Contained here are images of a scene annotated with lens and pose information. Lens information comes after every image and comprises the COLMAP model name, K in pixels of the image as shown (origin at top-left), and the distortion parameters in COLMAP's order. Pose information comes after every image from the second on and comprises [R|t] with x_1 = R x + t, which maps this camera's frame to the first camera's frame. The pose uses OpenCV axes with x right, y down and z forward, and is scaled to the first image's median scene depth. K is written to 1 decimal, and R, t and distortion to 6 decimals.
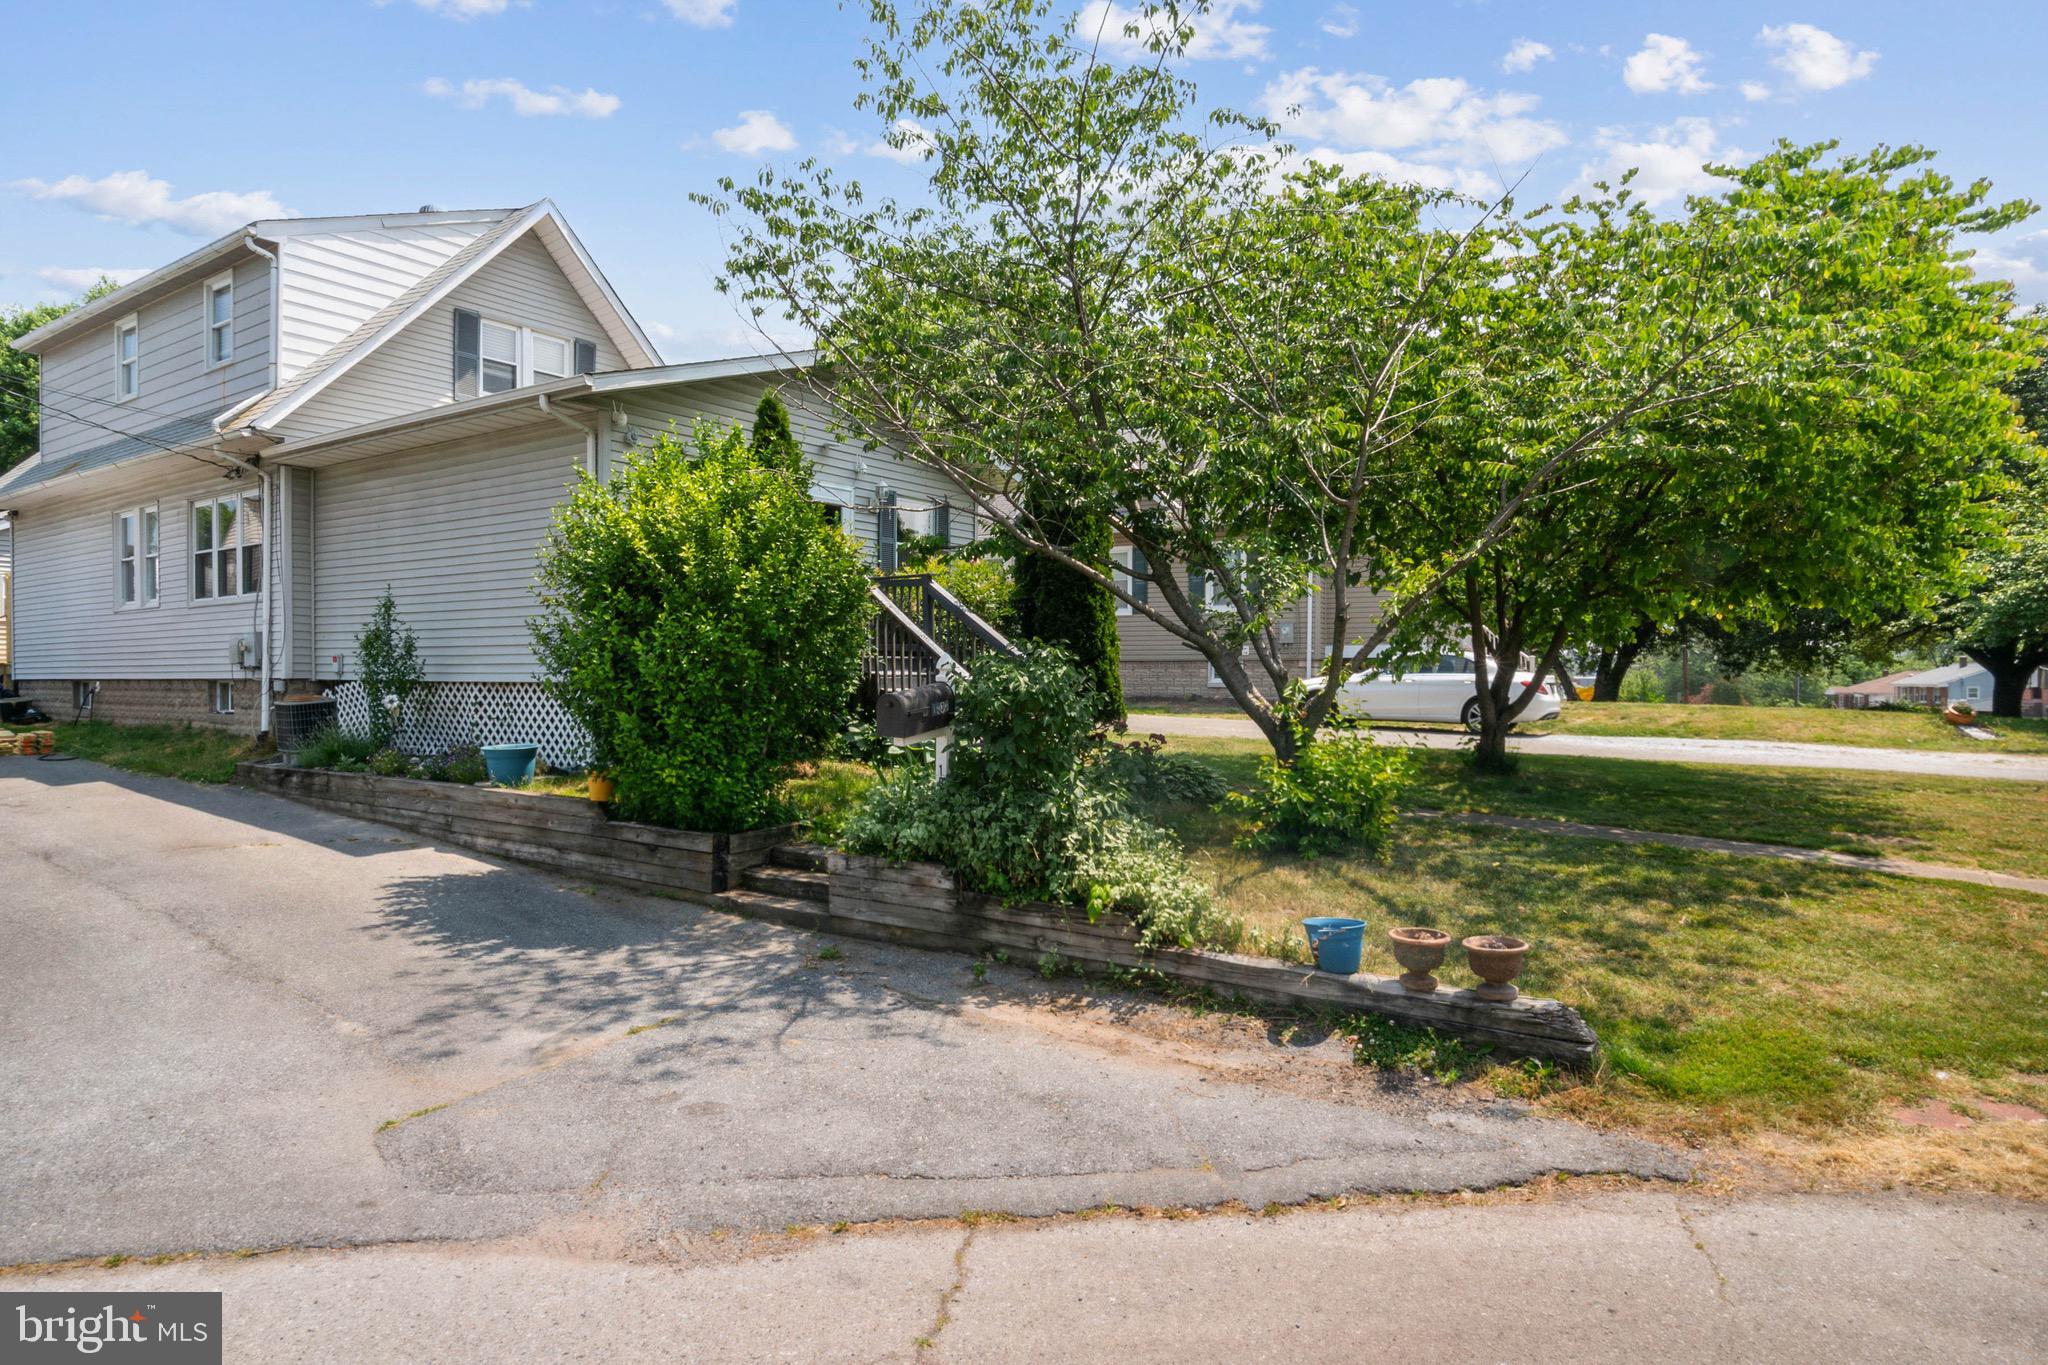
lens RADIAL K [[1112.3, 0, 1025.5], [0, 1112.3, 674.8], [0, 0, 1]] dist [-0.025756, -0.001511]
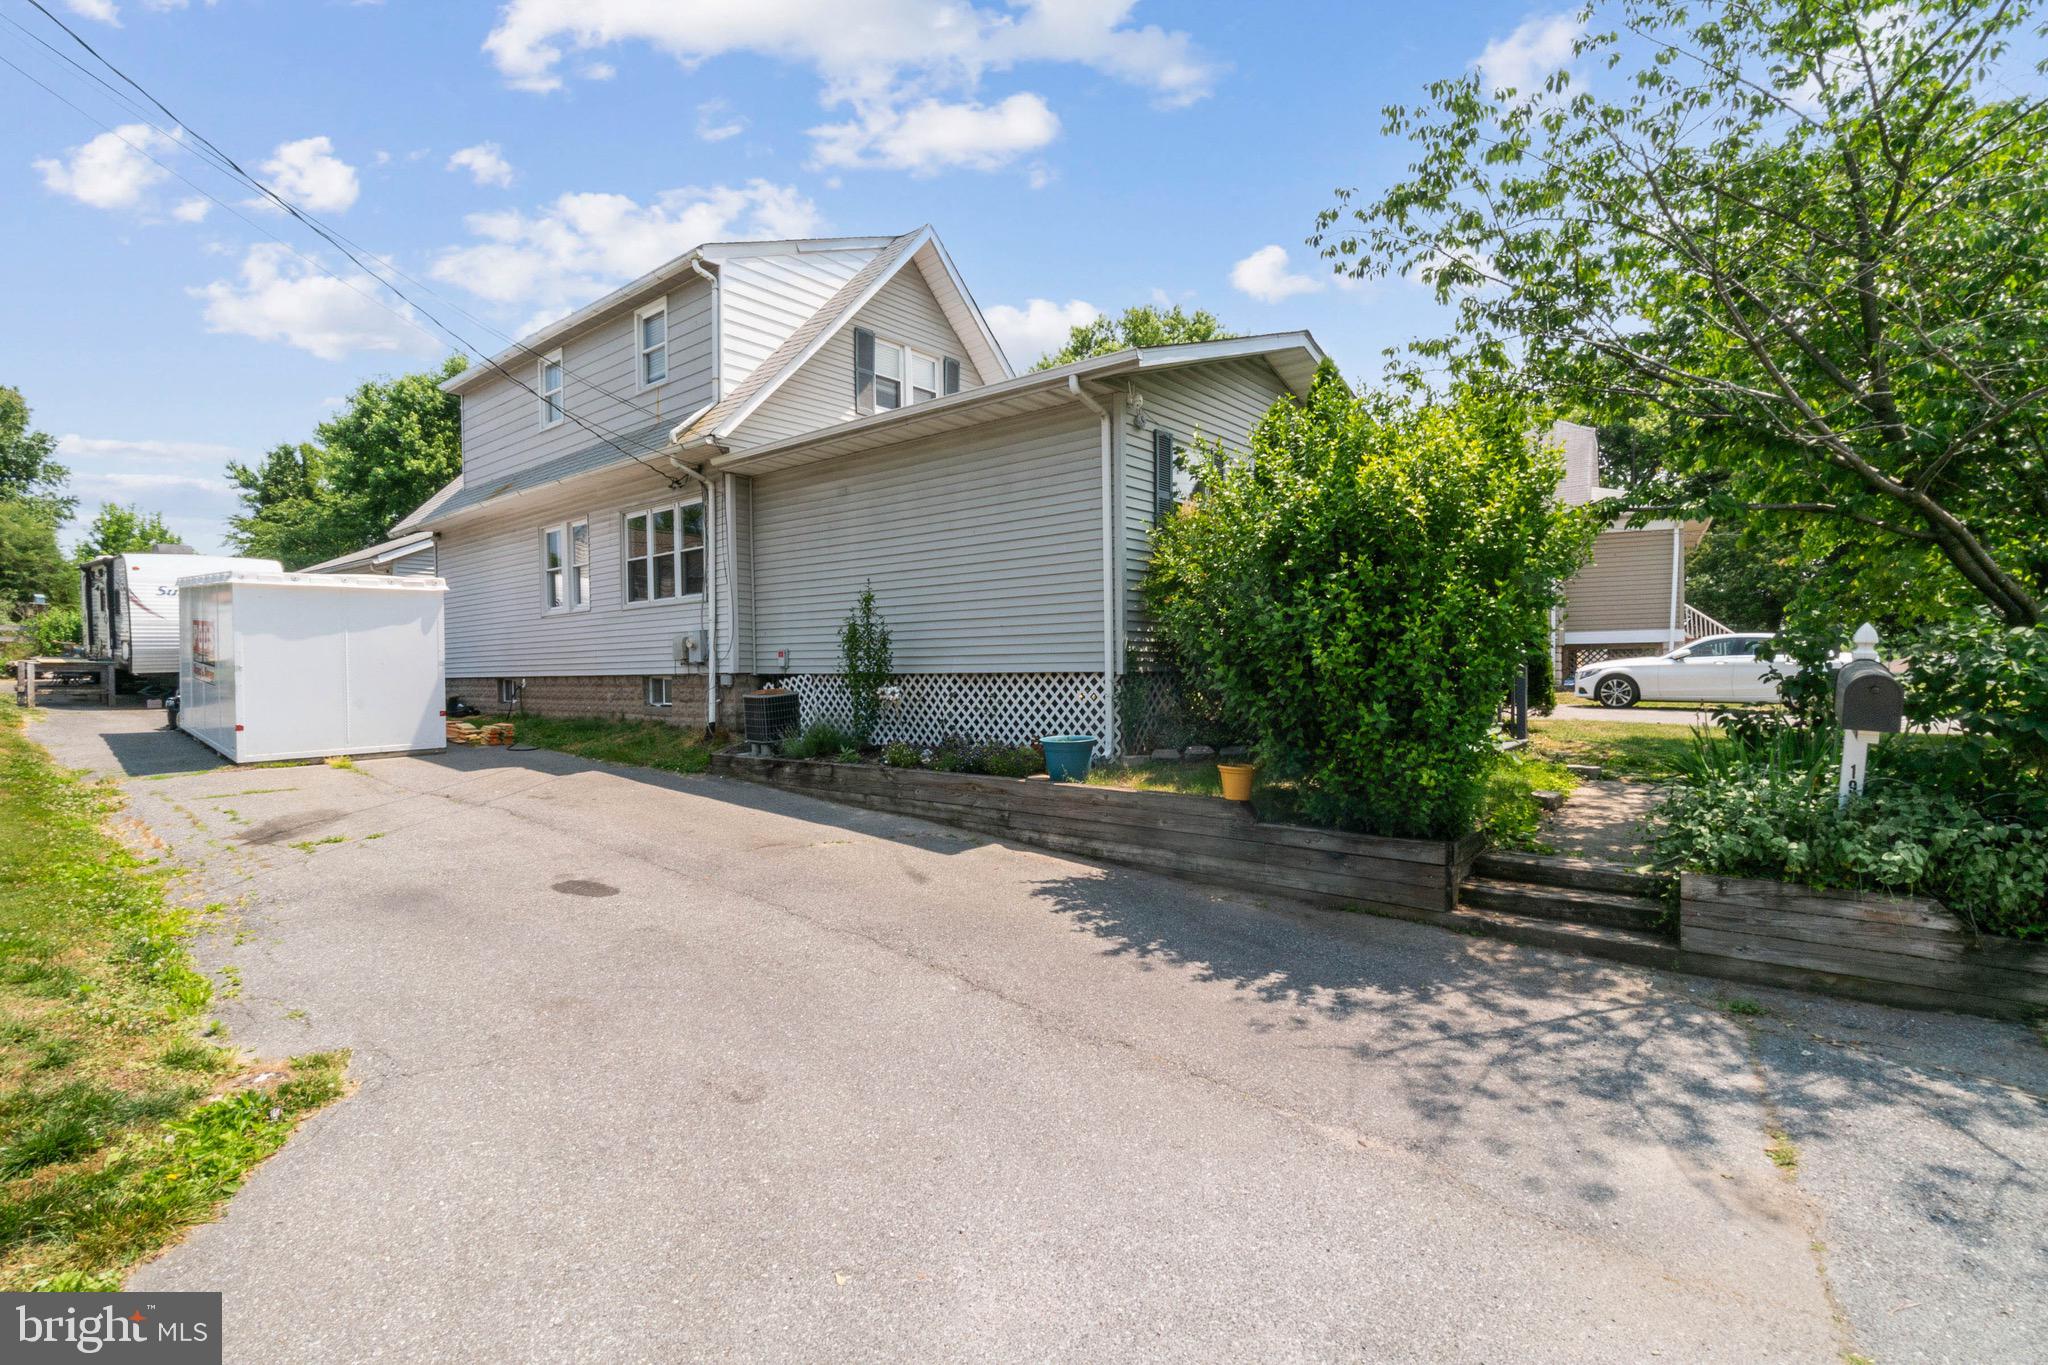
lens RADIAL K [[933.9, 0, 1022.0], [0, 933.9, 676.2], [0, 0, 1]] dist [-0.016232, 0.002064]
pose [[0.992854, -0.006350, -0.119165, -0.290466], [0.006605, 0.999977, 0.001746, 0.006601], [0.119151, -0.002521, 0.992873, 0.136790]]
